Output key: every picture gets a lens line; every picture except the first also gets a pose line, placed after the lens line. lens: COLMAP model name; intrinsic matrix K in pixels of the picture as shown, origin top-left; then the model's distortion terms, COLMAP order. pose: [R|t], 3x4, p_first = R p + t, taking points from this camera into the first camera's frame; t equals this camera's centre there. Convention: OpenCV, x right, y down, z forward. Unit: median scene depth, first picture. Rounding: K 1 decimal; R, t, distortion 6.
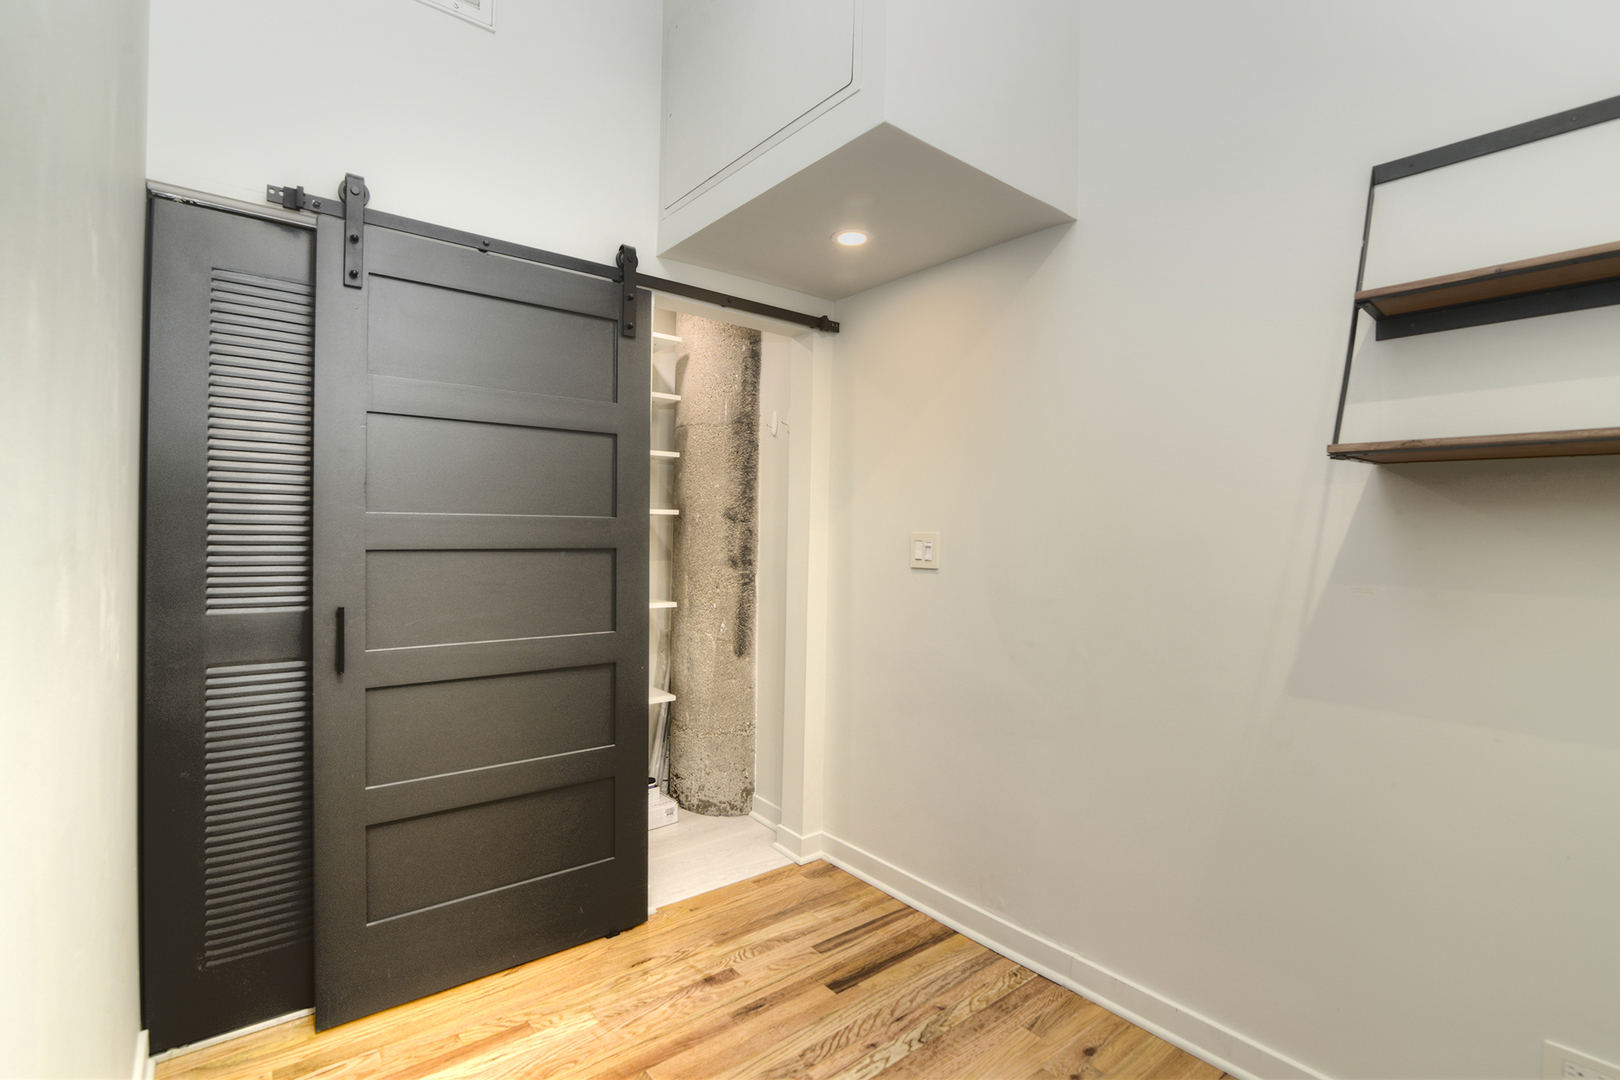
lens RADIAL K [[744.2, 0, 802.3], [0, 744.2, 538.4], [0, 0, 1]] dist [-0.021079, 0.000859]
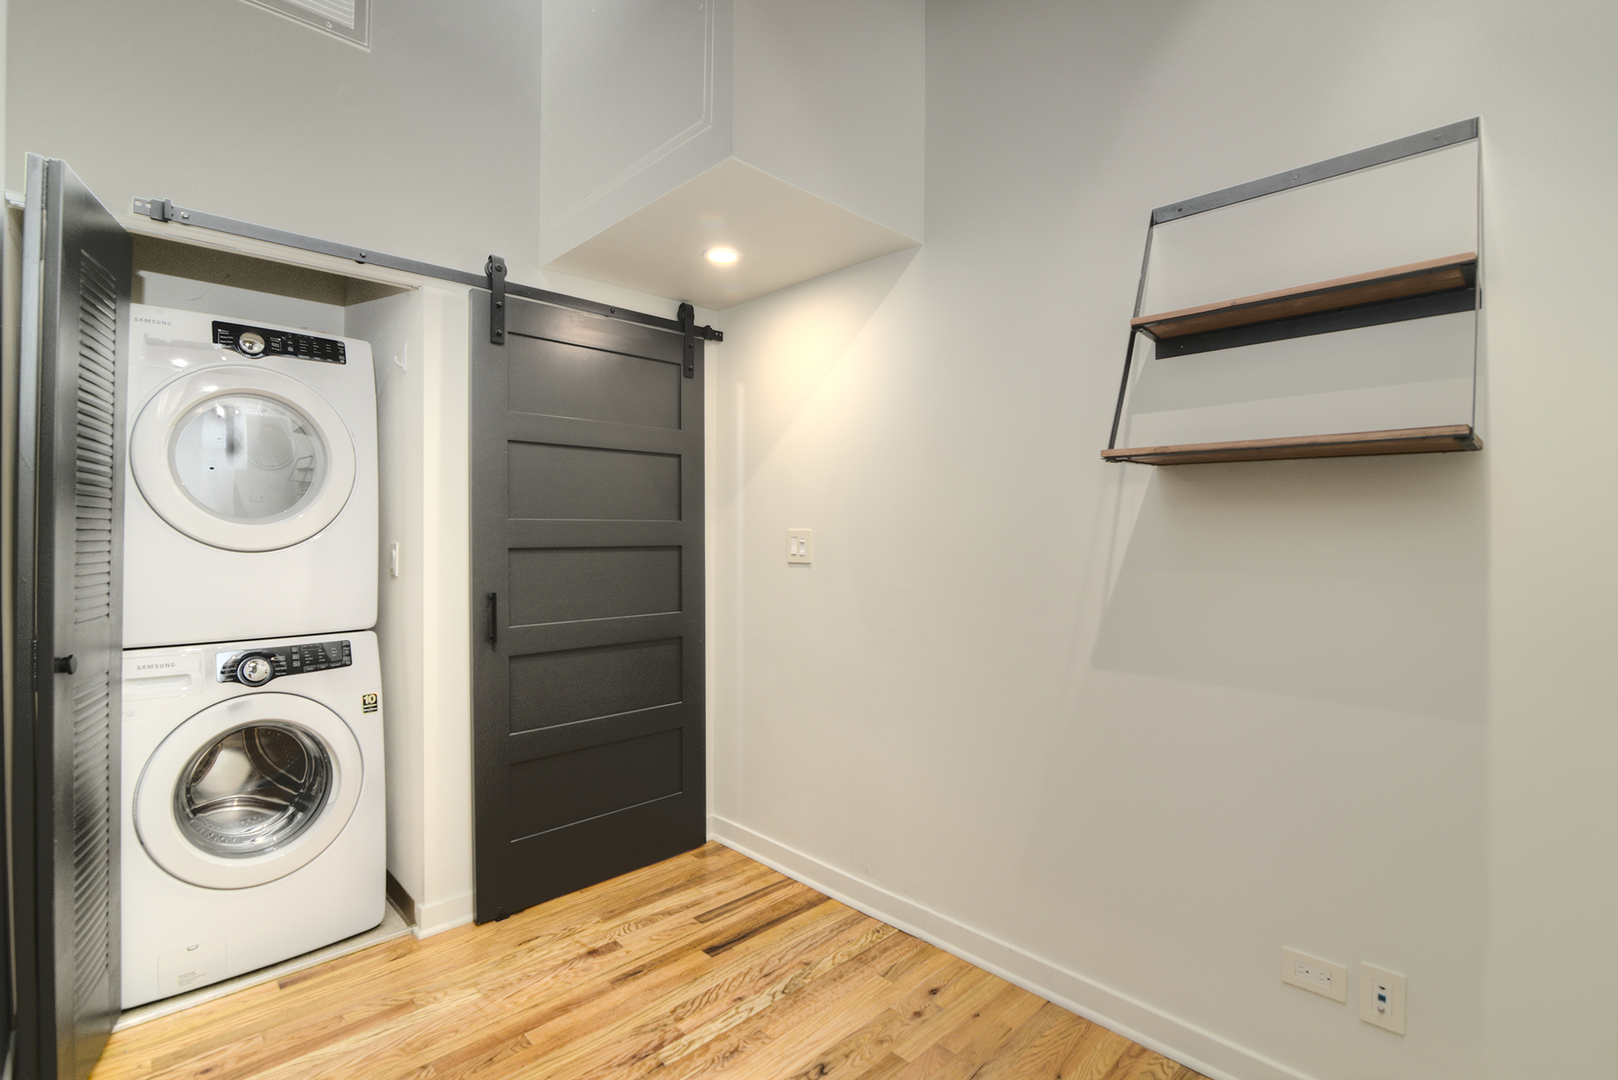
lens RADIAL K [[747.5, 0, 805.4], [0, 747.5, 539.3], [0, 0, 1]] dist [-0.019382, 0.000908]
pose [[0.995532, -0.013988, 0.093387, 0.092470], [0.013731, 0.999900, 0.003390, 0.003081], [-0.093425, -0.002093, 0.995624, -0.097251]]
